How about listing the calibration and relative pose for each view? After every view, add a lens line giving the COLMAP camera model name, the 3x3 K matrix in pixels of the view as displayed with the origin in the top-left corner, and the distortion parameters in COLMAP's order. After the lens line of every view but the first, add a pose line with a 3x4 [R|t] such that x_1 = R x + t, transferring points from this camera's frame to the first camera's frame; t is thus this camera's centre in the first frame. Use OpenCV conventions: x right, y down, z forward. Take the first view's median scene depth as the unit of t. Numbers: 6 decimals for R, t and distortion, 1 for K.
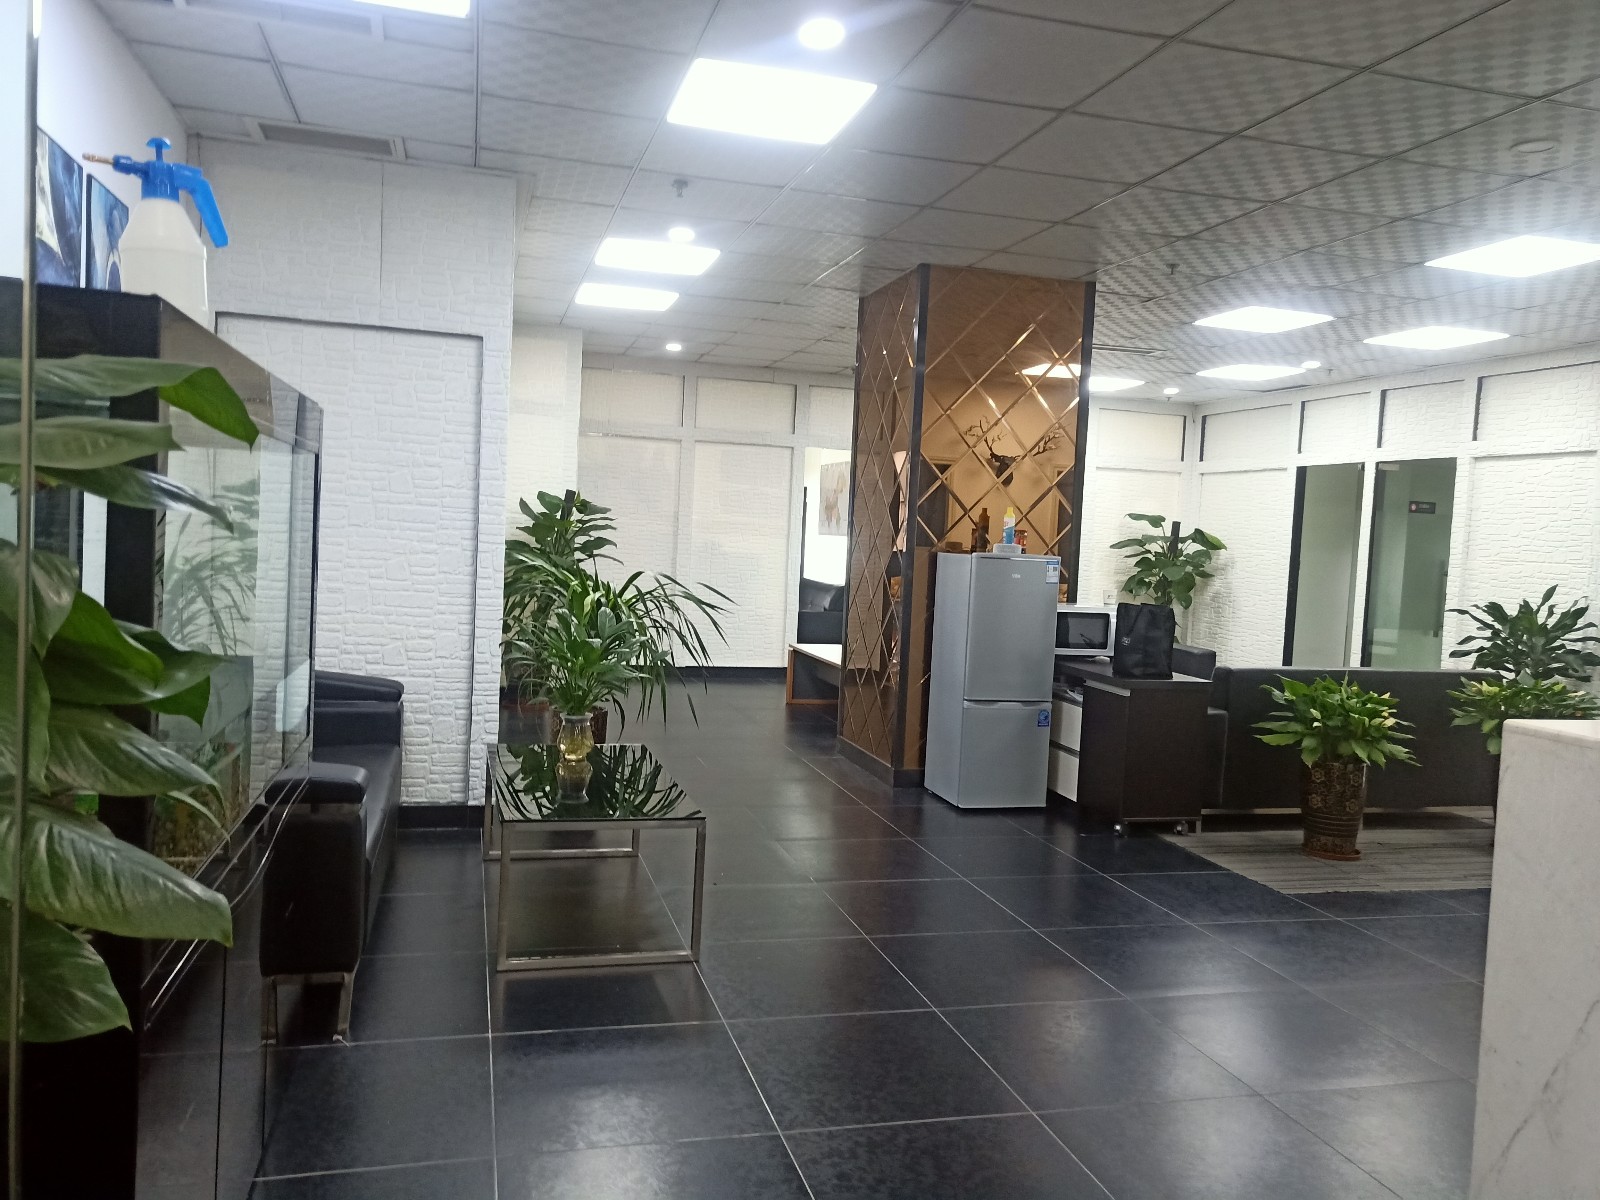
lens RADIAL K [[1211.6, 0, 797.7], [0, 1211.6, 599.8], [0, 0, 1]] dist [0.041024, 0.005596]
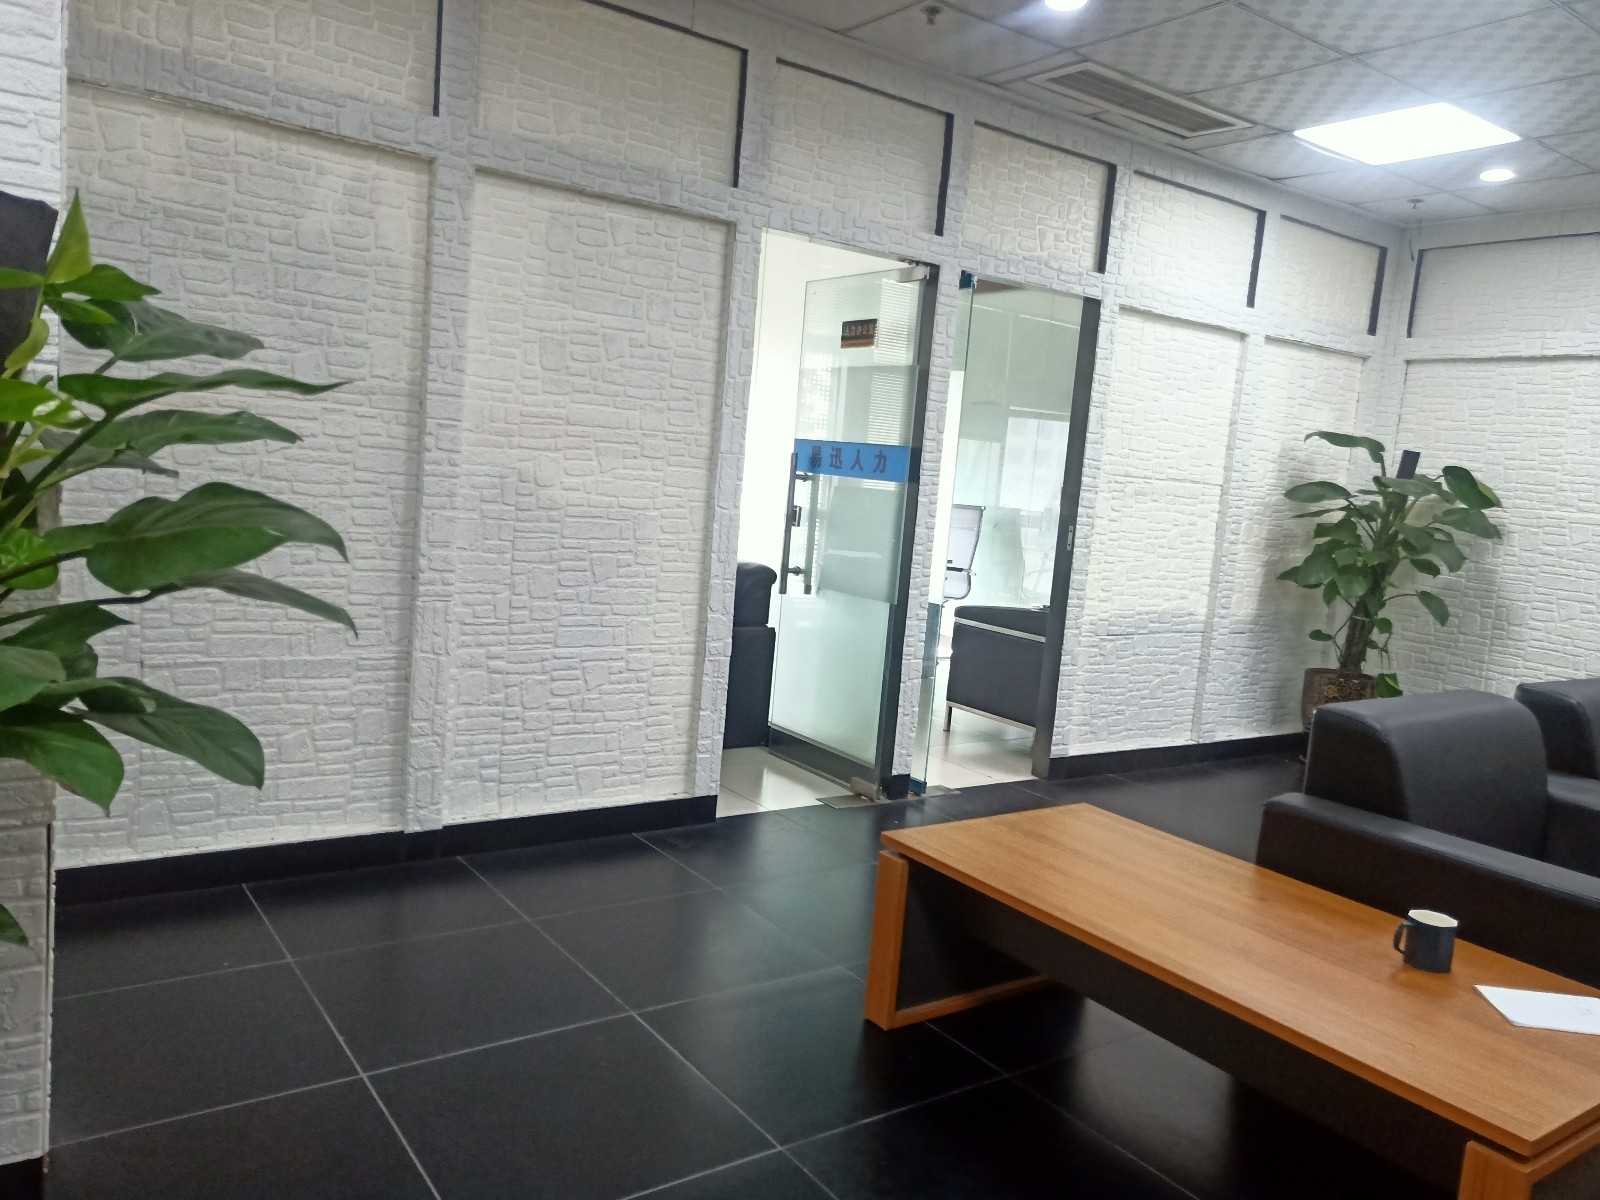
lens RADIAL K [[1211.6, 0, 801.8], [0, 1211.6, 596.0], [0, 0, 1]] dist [0.041024, 0.005596]
pose [[0.938638, -0.010199, 0.344752, -0.114771], [-0.016997, 0.996980, 0.075772, -0.039977], [-0.344484, -0.076982, 0.935631, 0.633716]]
